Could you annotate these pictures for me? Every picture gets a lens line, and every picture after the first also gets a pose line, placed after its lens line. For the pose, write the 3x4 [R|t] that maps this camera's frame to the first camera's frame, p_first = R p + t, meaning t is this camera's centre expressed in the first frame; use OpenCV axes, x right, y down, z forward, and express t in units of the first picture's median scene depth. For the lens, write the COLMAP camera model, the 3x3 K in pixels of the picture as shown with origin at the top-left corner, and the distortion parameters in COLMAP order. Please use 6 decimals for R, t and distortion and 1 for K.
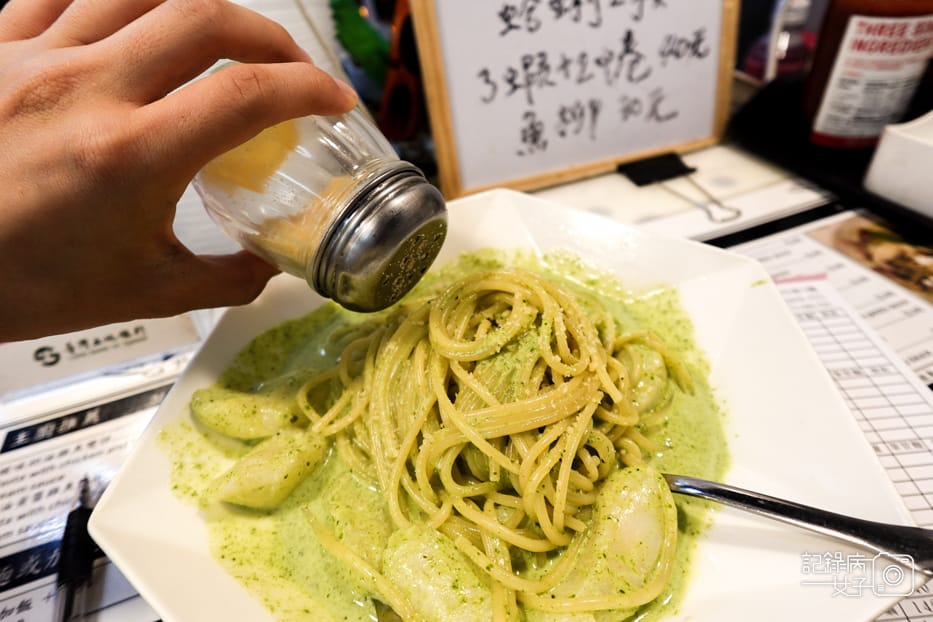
lens RADIAL K [[528.9, 0, 466.5], [0, 528.9, 311.0], [0, 0, 1]] dist [0.000465, 0.001707]
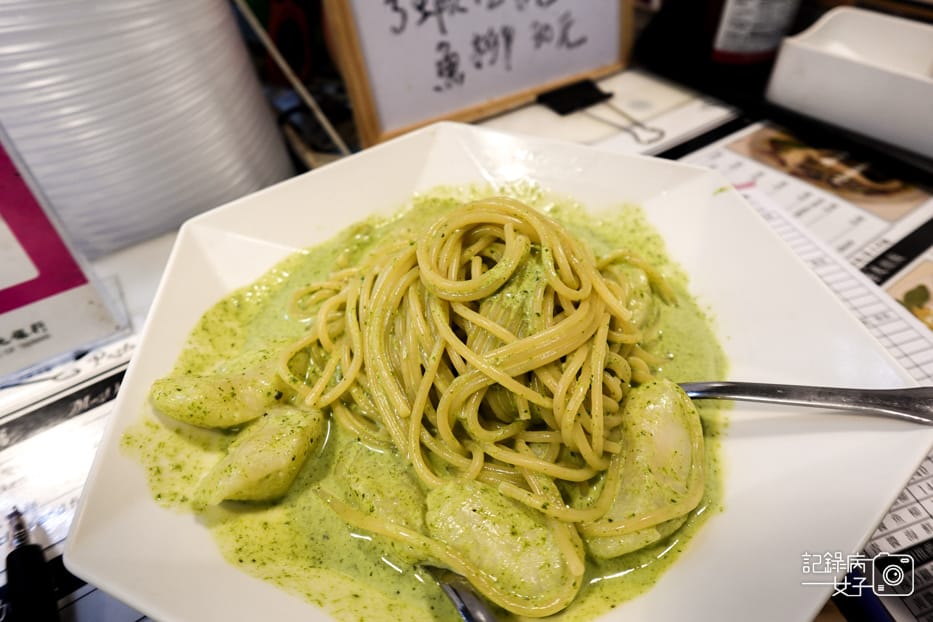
lens RADIAL K [[528.9, 0, 466.5], [0, 528.9, 311.0], [0, 0, 1]] dist [0.000465, 0.001707]
pose [[0.971017, -0.139948, 0.193755, -0.178938], [0.124101, 0.988023, 0.091702, 0.025430], [-0.204268, -0.064999, 0.976755, 0.093823]]
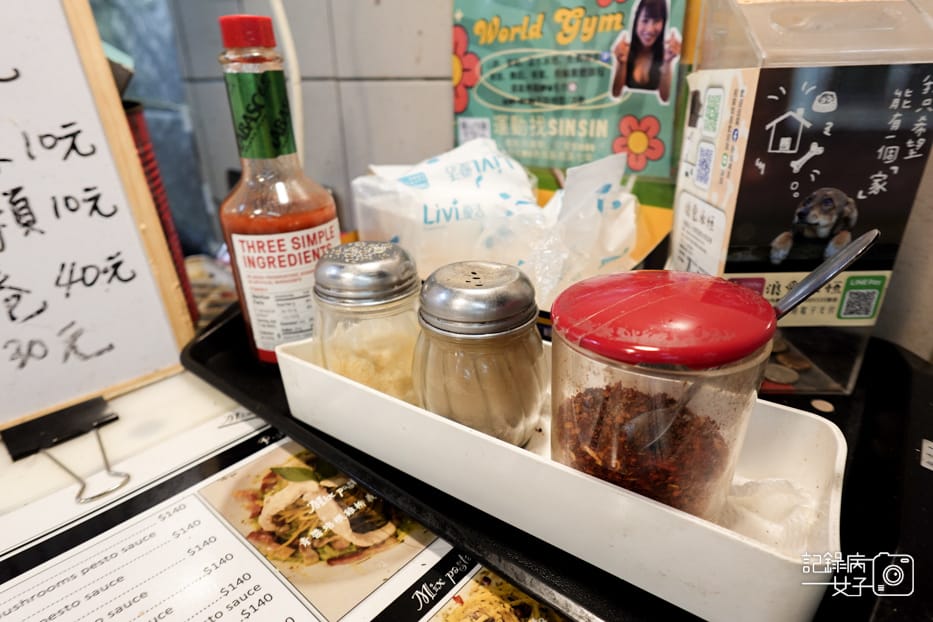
lens RADIAL K [[528.9, 0, 466.5], [0, 528.9, 311.0], [0, 0, 1]] dist [0.000465, 0.001707]
pose [[0.891212, -0.134918, 0.433057, 1.151812], [0.267245, 0.927614, -0.260983, -0.146474], [-0.366498, 0.348324, 0.862757, 0.184393]]
